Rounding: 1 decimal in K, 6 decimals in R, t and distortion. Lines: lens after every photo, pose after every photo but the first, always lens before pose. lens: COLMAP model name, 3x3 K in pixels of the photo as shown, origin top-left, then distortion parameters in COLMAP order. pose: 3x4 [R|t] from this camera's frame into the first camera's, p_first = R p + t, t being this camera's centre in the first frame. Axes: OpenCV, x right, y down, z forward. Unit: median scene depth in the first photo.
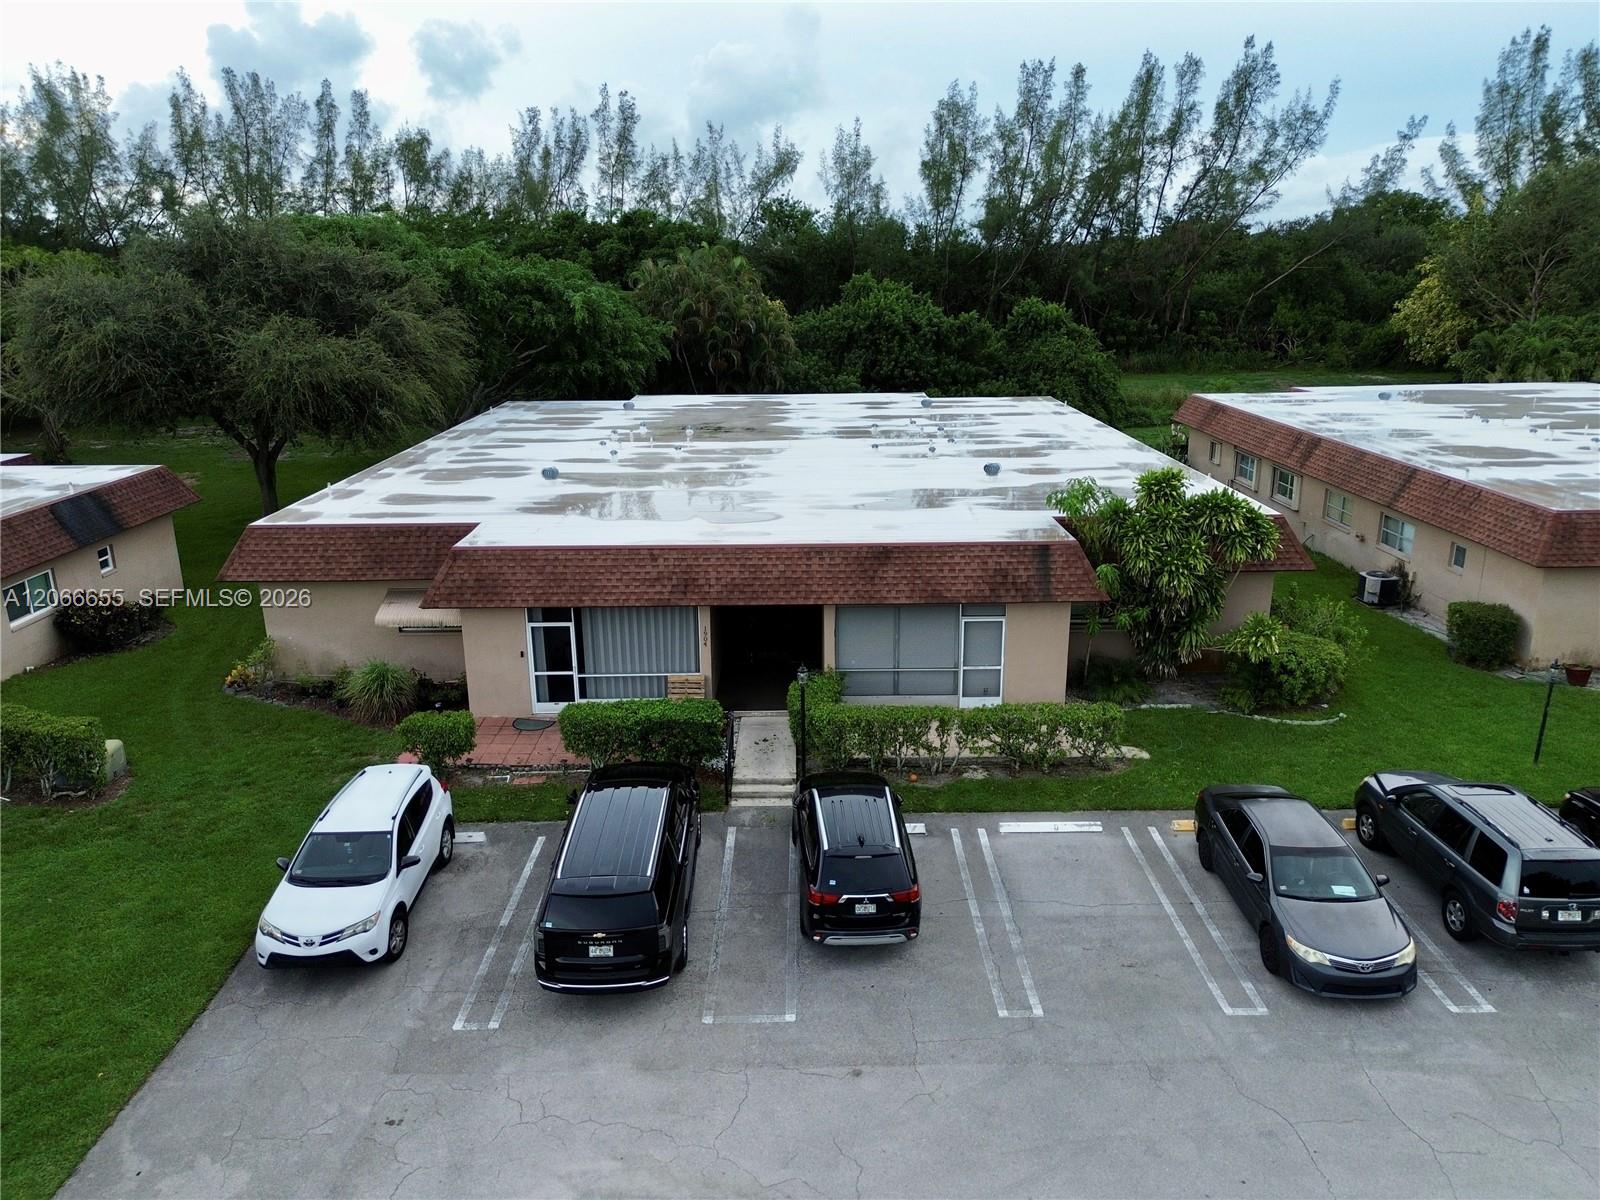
lens RADIAL K [[1129.2, 0, 806.5], [0, 1129.2, 598.7], [0, 0, 1]] dist [0.083772, -0.079725]
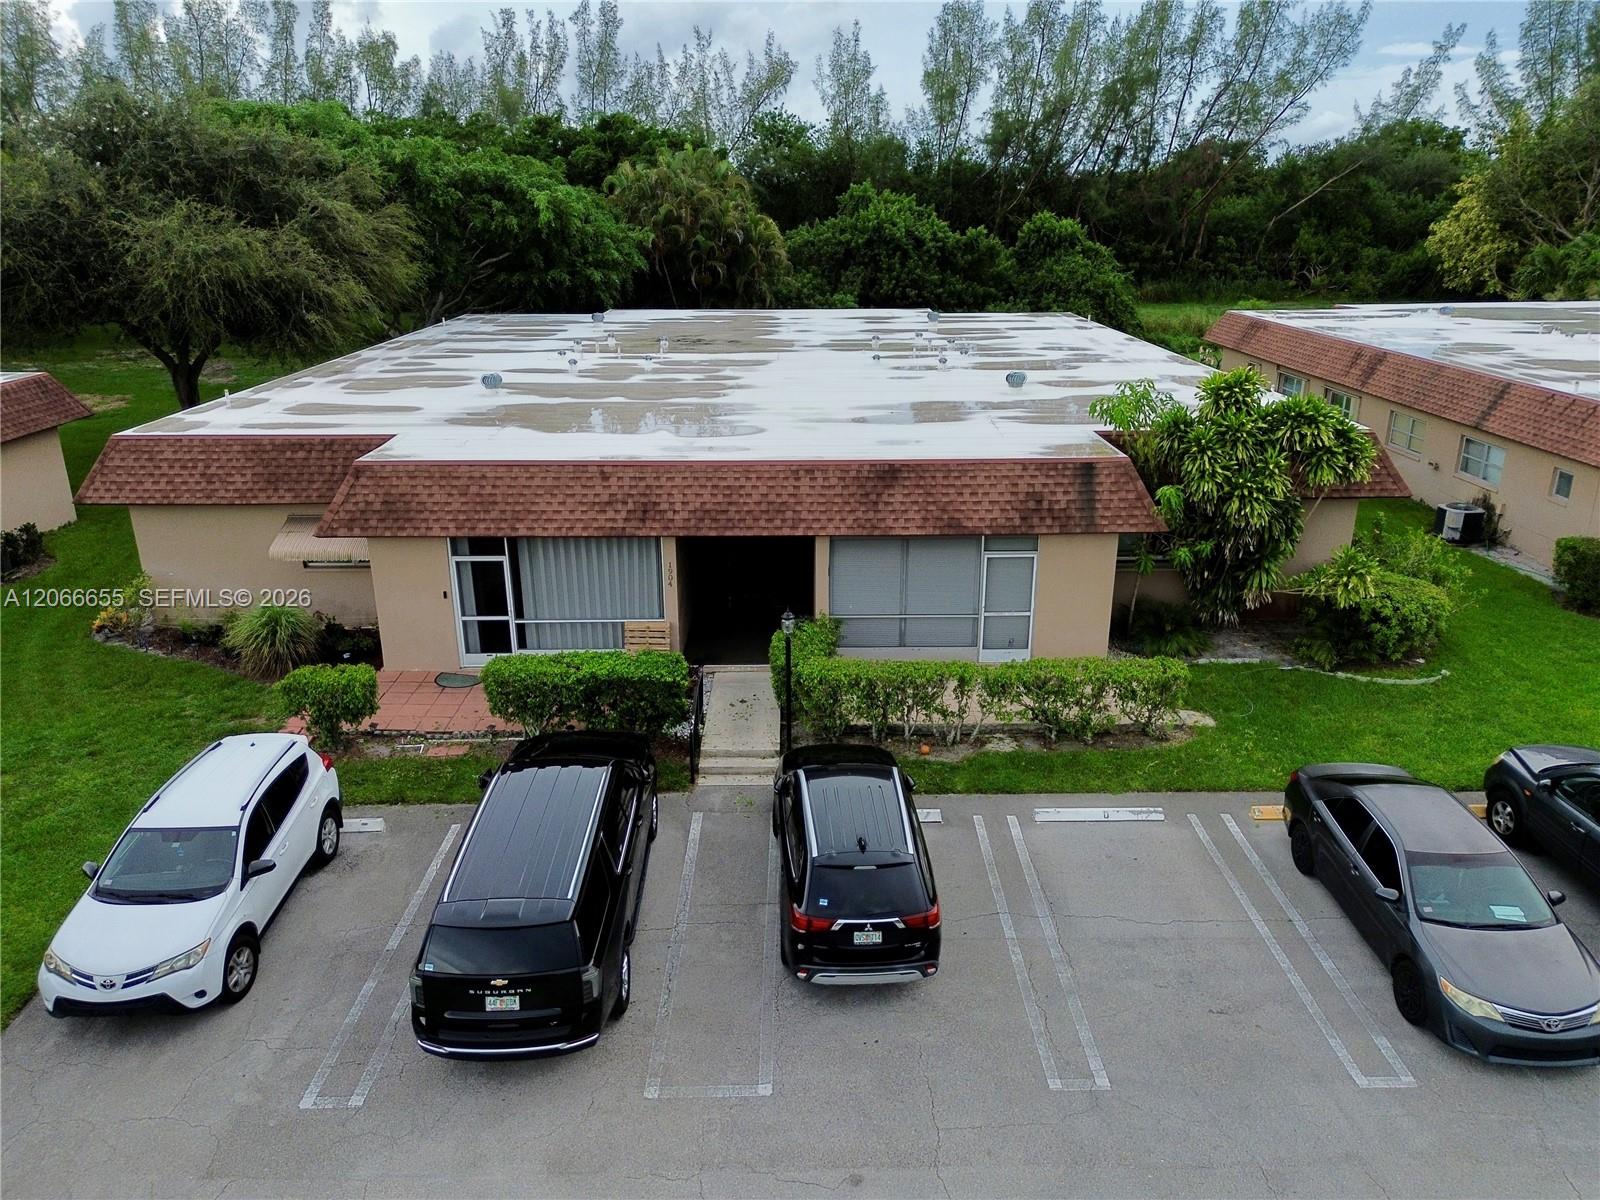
lens RADIAL K [[1129.2, 0, 806.5], [0, 1129.2, 598.7], [0, 0, 1]] dist [0.083772, -0.079725]
pose [[0.999977, 0.004260, 0.005371, 0.004789], [-0.004515, 0.998814, 0.048483, 0.010990], [-0.005158, -0.048507, 0.998810, 0.183867]]
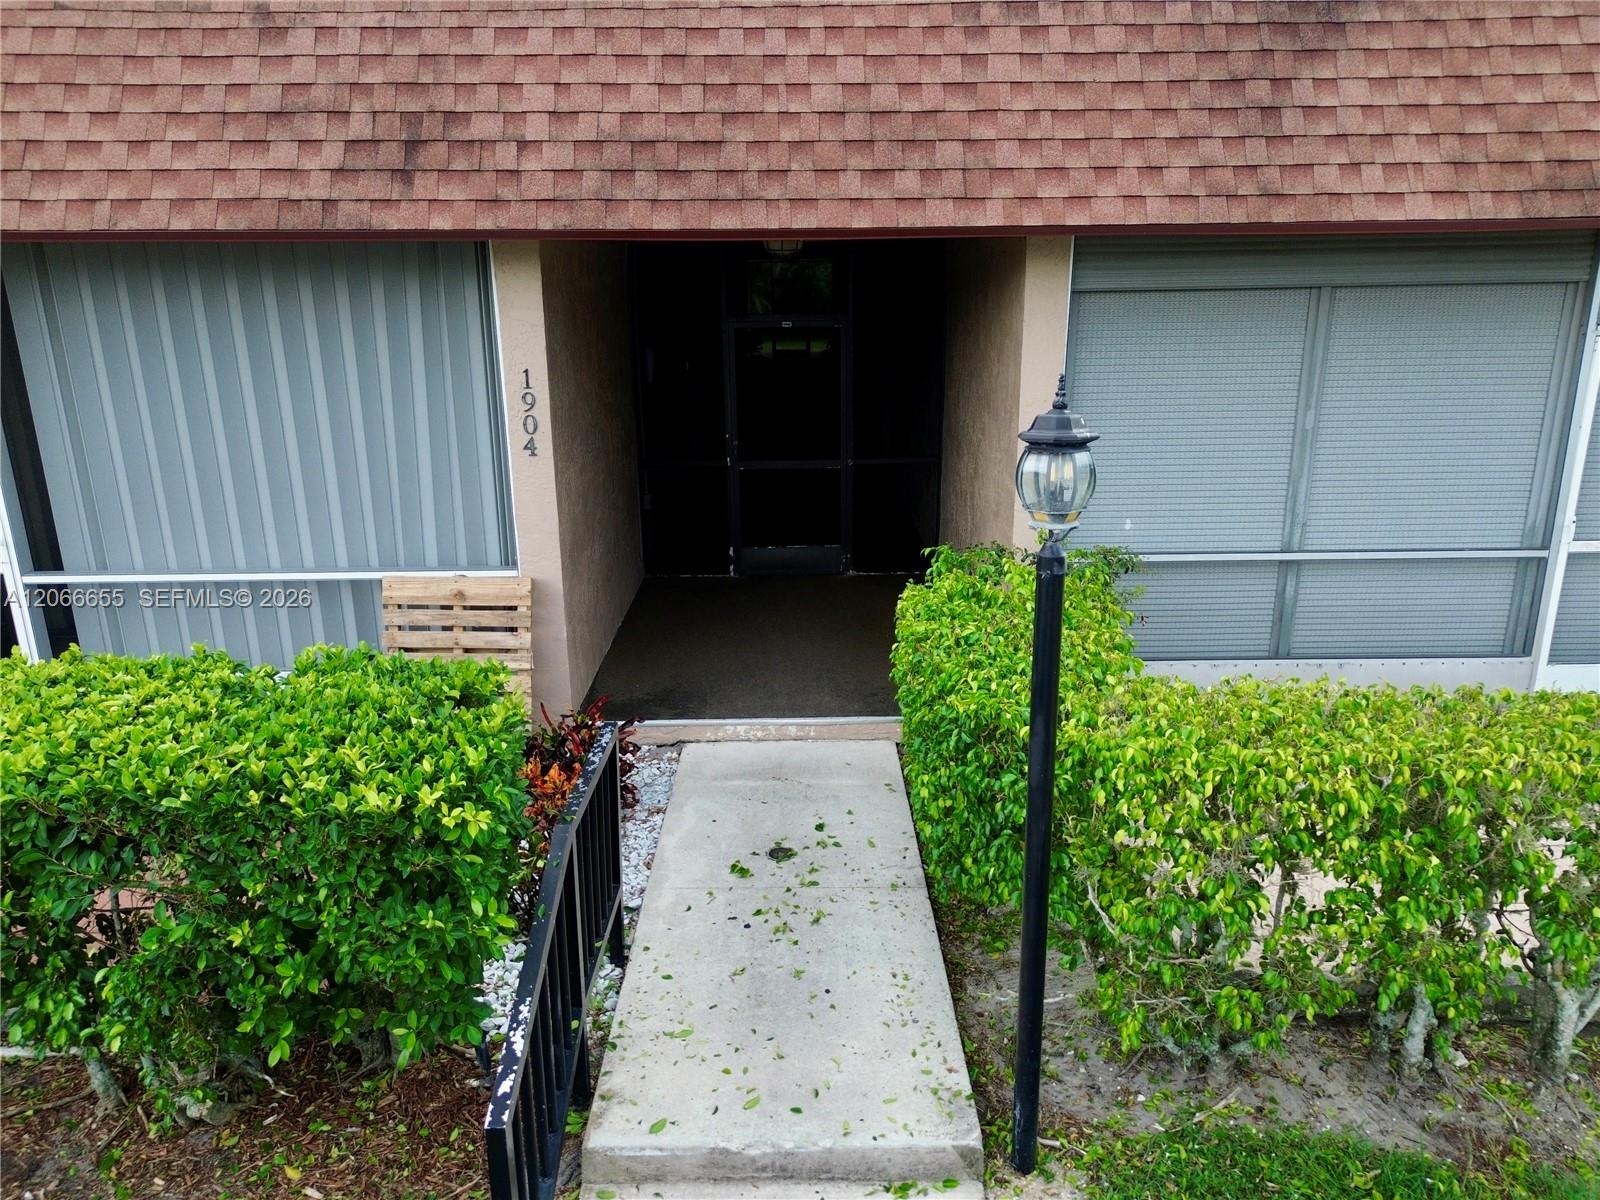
lens RADIAL K [[1131.9, 0, 803.8], [0, 1131.9, 600.4], [0, 0, 1]] dist [0.019210, -0.000028]
pose [[0.999998, -0.001575, 0.001284, -0.031323], [0.001572, 0.999997, 0.002099, 0.074135], [-0.001287, -0.002097, 0.999997, 0.764342]]
